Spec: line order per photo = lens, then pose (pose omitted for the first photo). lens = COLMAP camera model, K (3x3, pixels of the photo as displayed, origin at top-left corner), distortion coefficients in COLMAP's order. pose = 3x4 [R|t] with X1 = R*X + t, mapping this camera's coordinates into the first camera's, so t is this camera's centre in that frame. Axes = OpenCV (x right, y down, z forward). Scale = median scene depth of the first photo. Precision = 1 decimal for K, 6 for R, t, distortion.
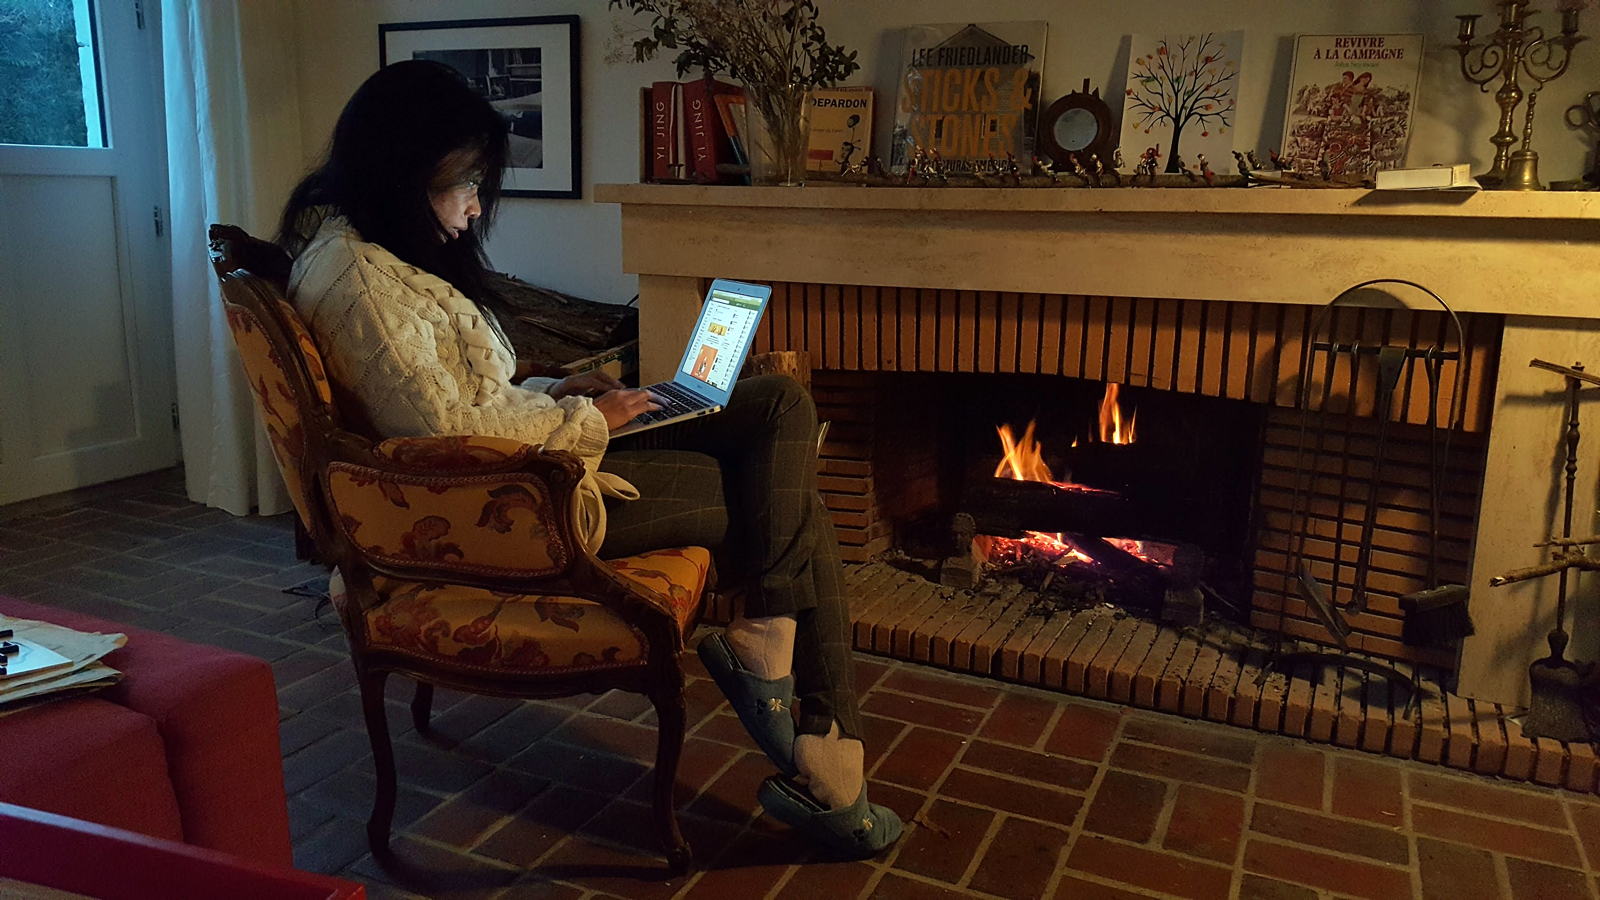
lens RADIAL K [[1184.4, 0, 795.8], [0, 1184.4, 429.0], [0, 0, 1]] dist [0.155596, -0.280808]
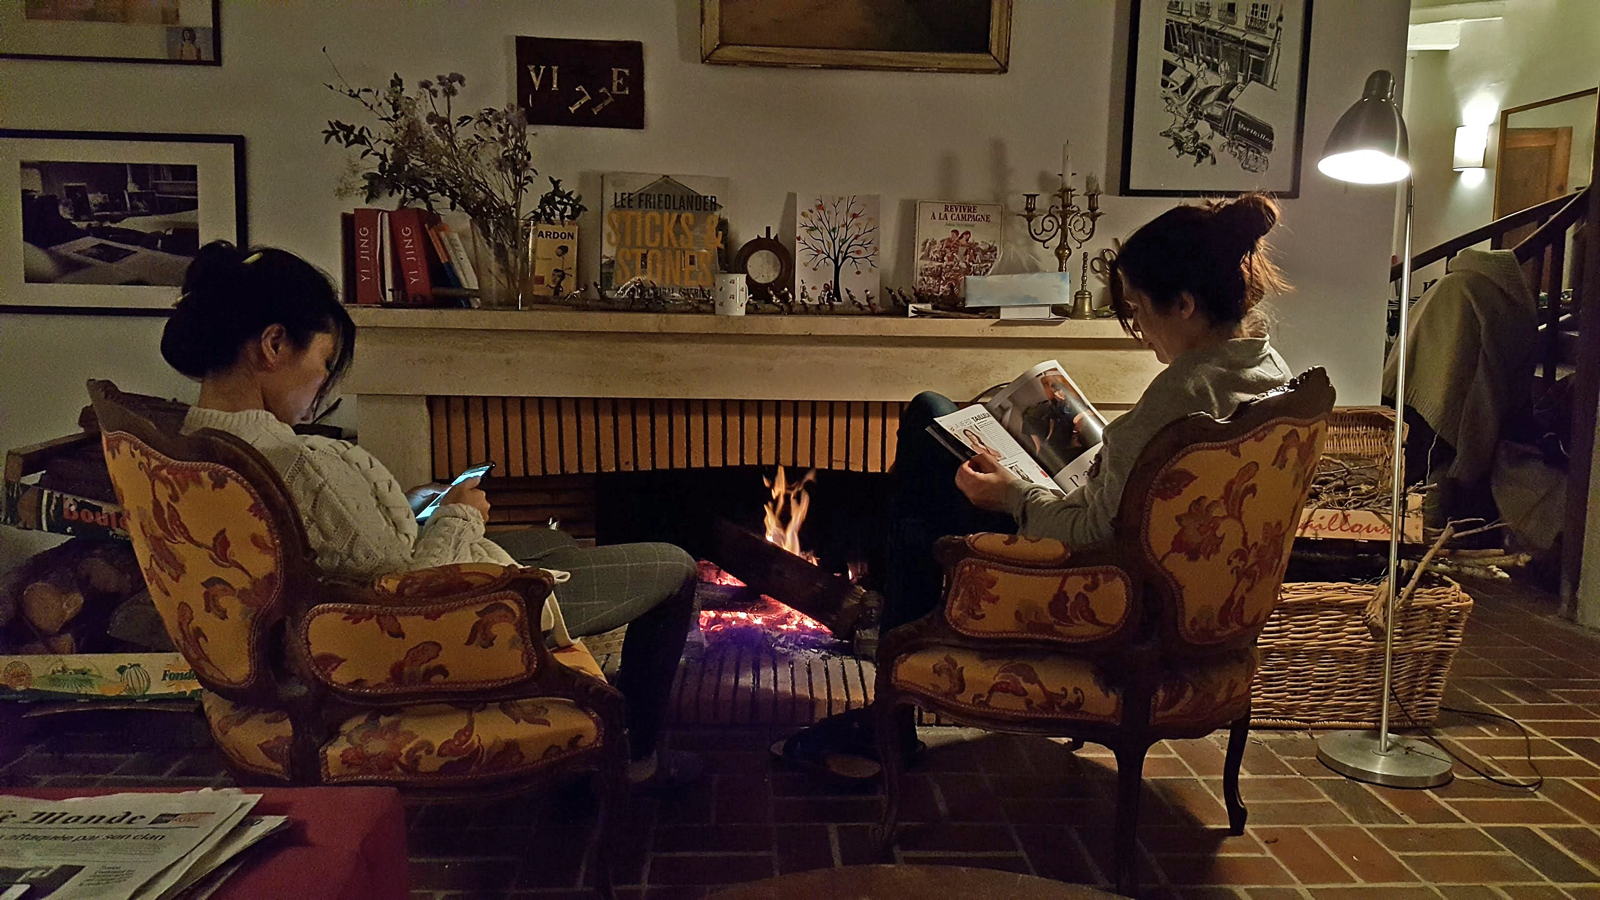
lens RADIAL K [[1184.4, 0, 795.8], [0, 1184.4, 429.0], [0, 0, 1]] dist [0.155596, -0.280808]
pose [[0.884314, -0.057086, 0.463389, -0.321747], [0.086801, 0.995296, -0.043033, -0.027947], [-0.458753, 0.078277, 0.885109, -0.086424]]
